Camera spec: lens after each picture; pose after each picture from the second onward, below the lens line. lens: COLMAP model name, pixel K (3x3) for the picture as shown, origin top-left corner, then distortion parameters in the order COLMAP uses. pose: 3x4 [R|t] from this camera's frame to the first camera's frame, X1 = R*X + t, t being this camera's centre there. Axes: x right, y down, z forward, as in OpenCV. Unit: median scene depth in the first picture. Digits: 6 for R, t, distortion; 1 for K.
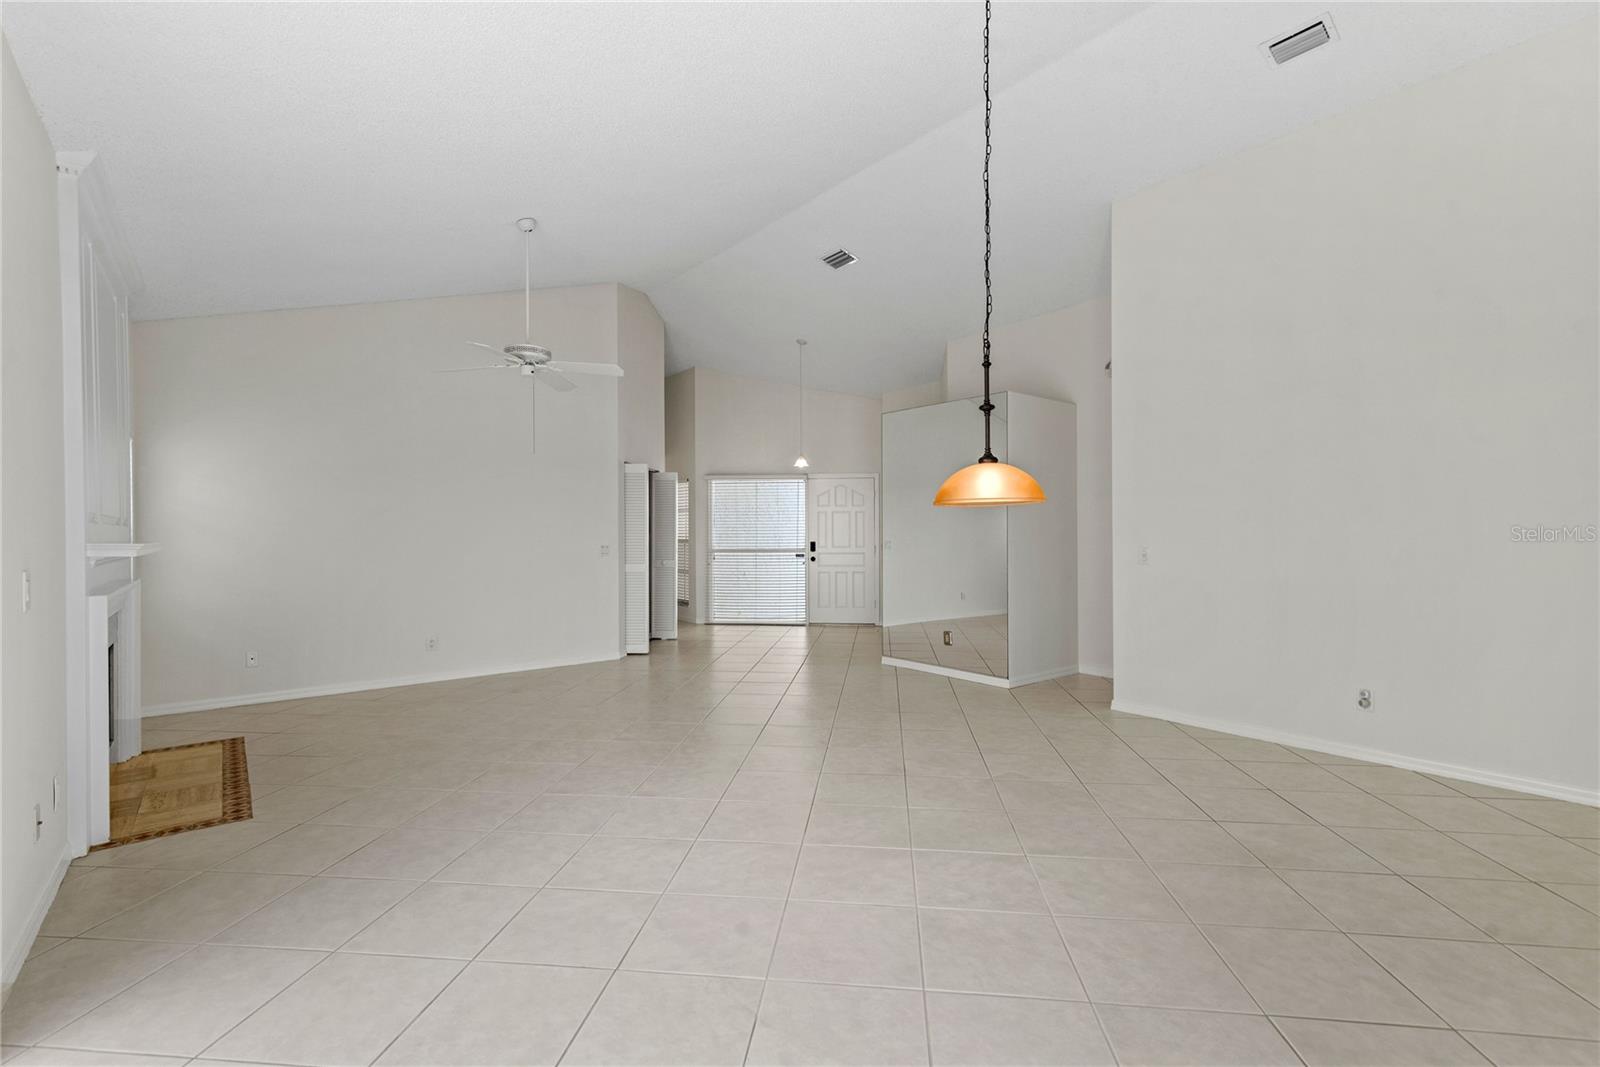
lens RADIAL K [[725.9, 0, 811.9], [0, 725.9, 537.3], [0, 0, 1]] dist [0.012317, -0.000722]
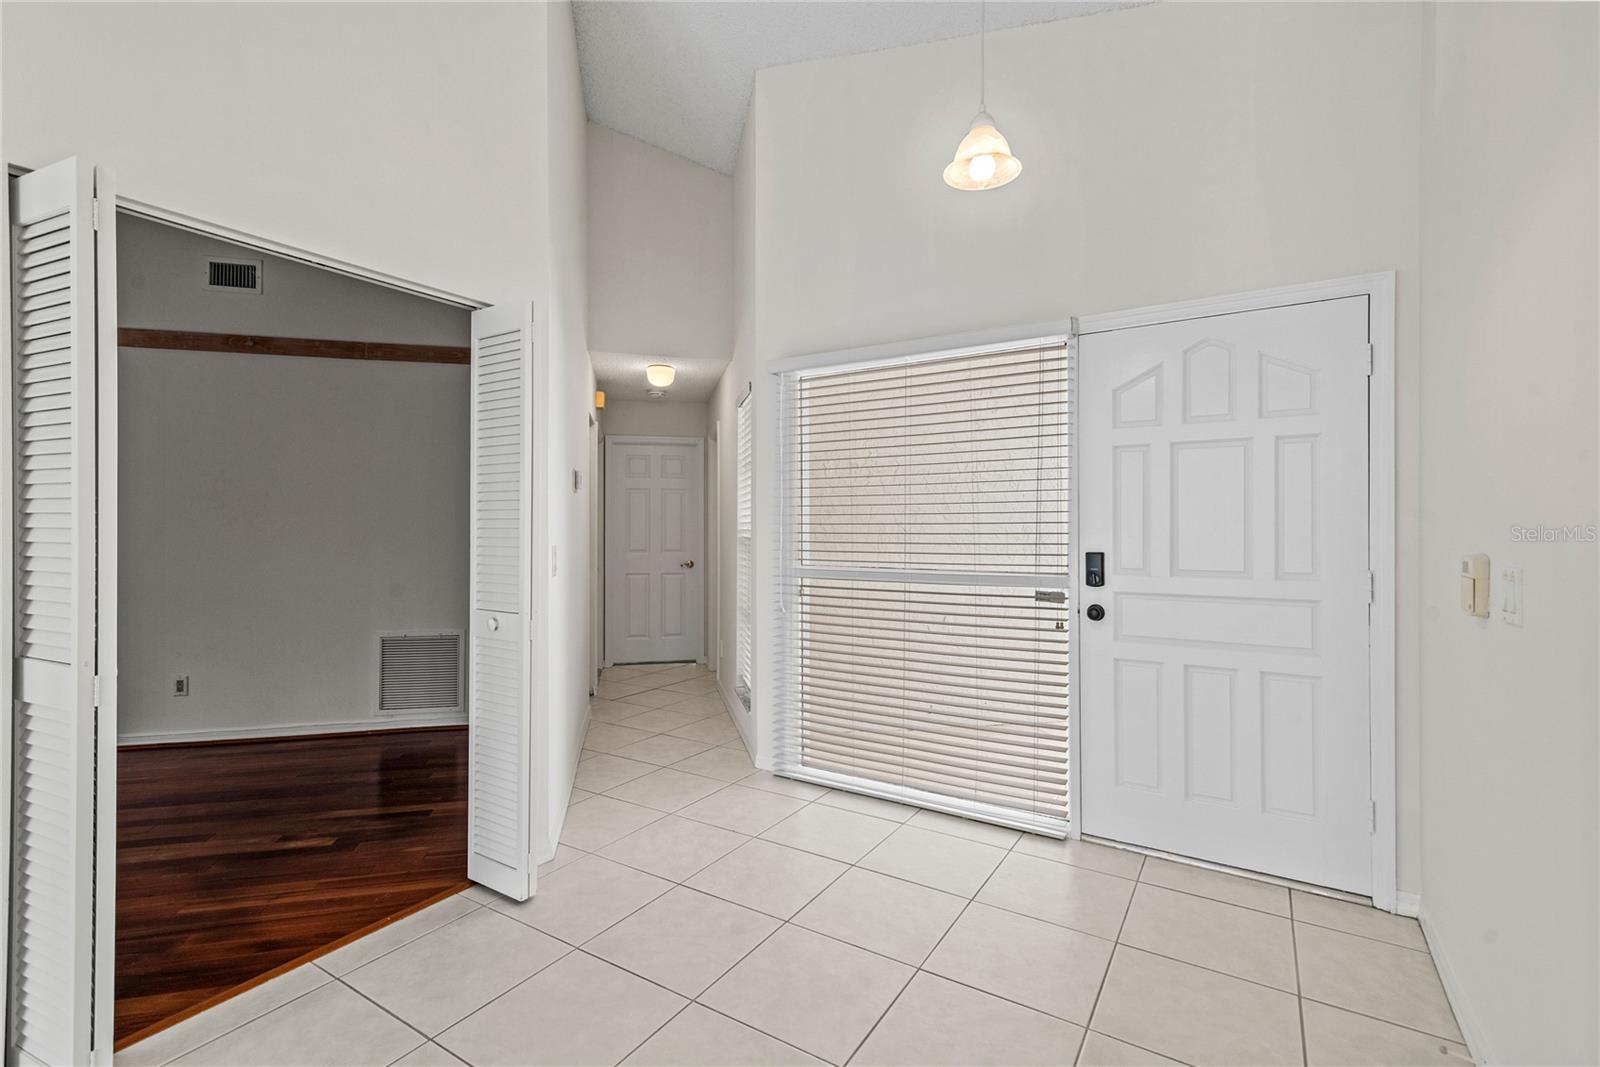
lens RADIAL K [[725.9, 0, 804.6], [0, 725.9, 525.5], [0, 0, 1]] dist [0.012317, -0.000722]
pose [[0.895843, 0.003362, -0.444358, 0.026081], [-0.007315, 0.999947, -0.007183, -0.001334], [0.444311, 0.009685, 0.895820, 0.695128]]
